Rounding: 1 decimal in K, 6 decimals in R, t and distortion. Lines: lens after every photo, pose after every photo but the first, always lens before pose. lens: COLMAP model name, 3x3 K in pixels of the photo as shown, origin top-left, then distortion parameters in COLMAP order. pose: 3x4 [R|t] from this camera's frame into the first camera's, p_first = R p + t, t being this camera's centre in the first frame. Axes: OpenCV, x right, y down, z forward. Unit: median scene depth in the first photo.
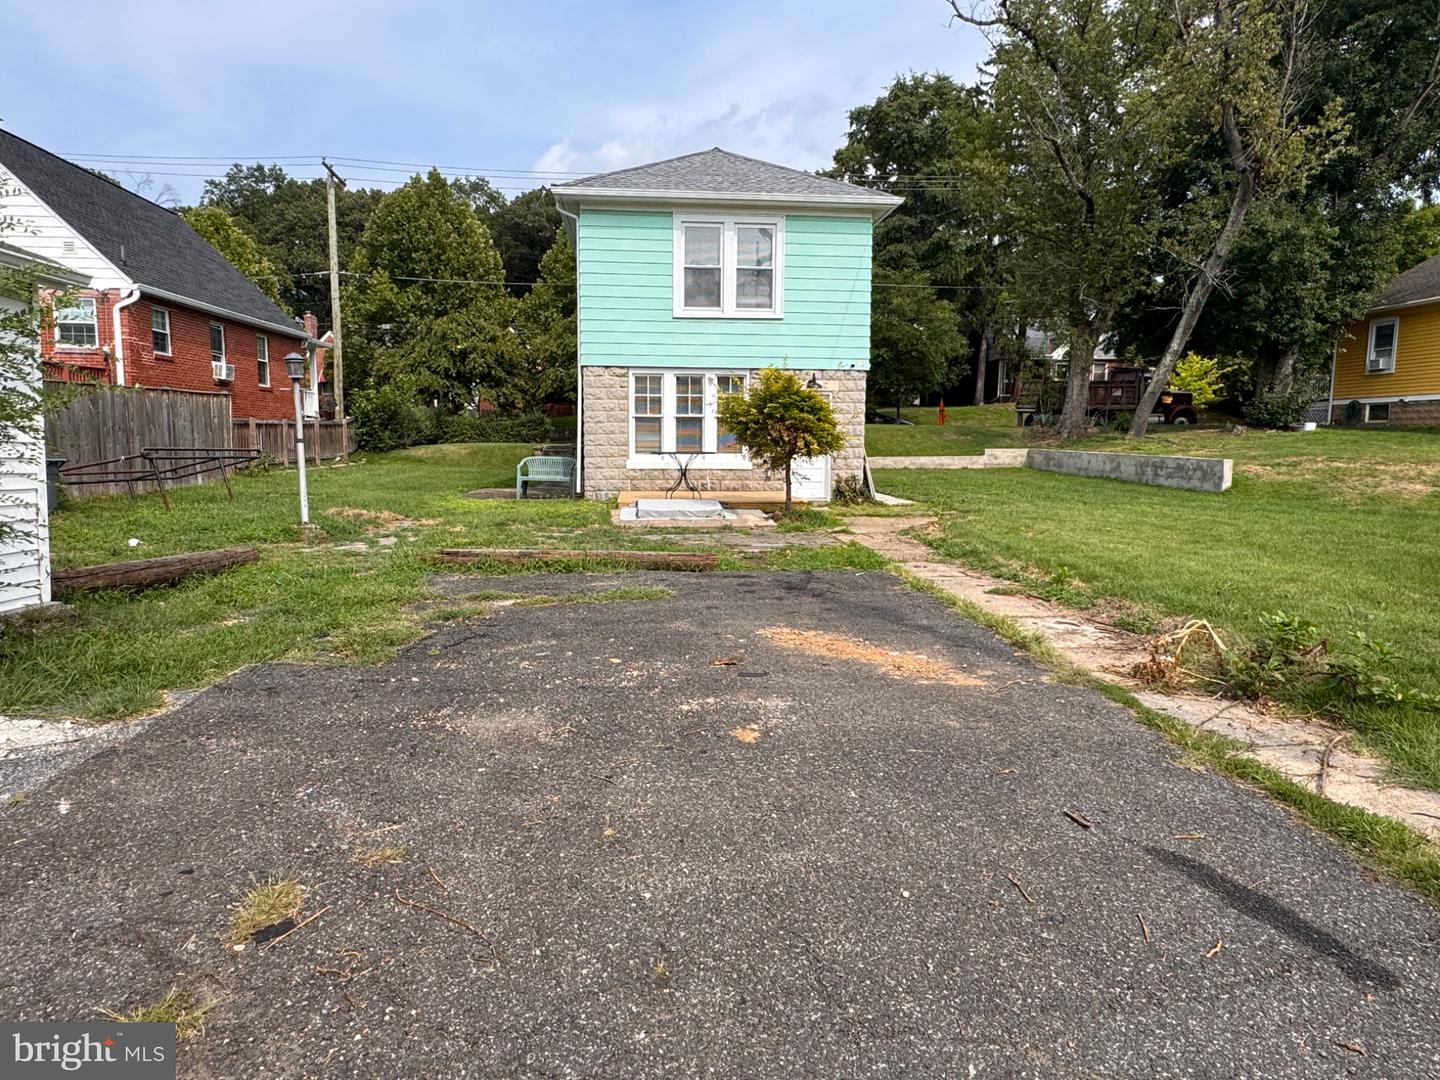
lens RADIAL K [[850.2, 0, 722.4], [0, 850.2, 535.5], [0, 0, 1]] dist [-0.032914, 0.001101]
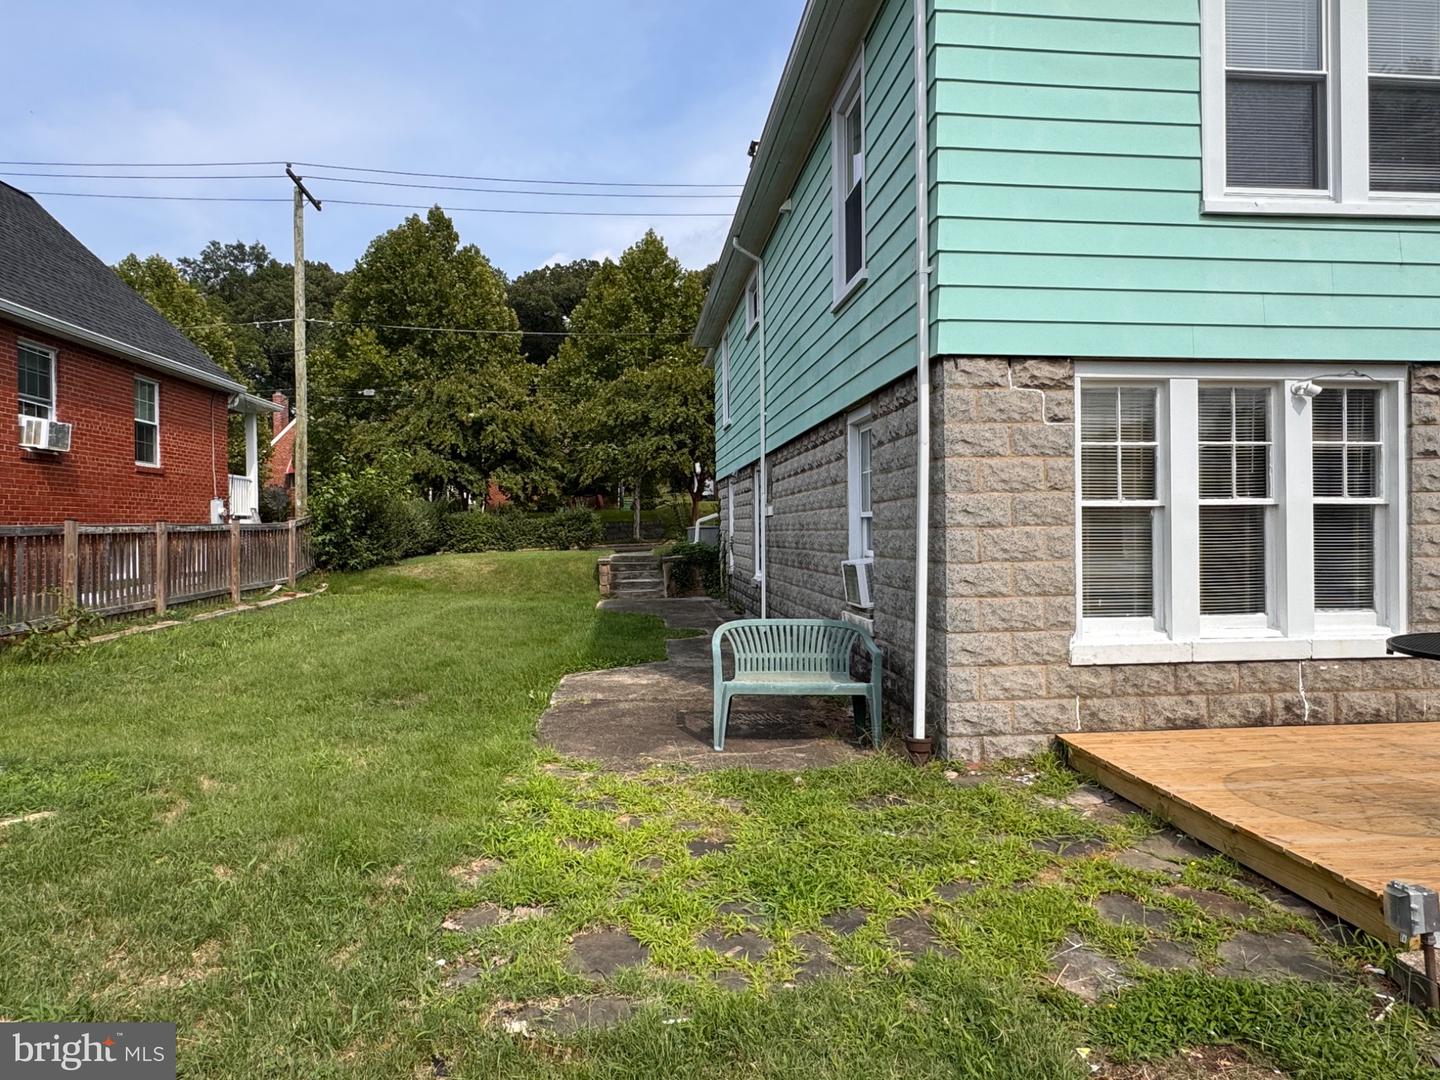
lens RADIAL K [[850.2, 0, 722.4], [0, 850.2, 535.5], [0, 0, 1]] dist [-0.032914, 0.001101]
pose [[0.999746, -0.017170, 0.014612, -0.113750], [0.018637, 0.994079, -0.107045, -0.043384], [-0.012688, 0.107291, 0.994147, 0.303802]]
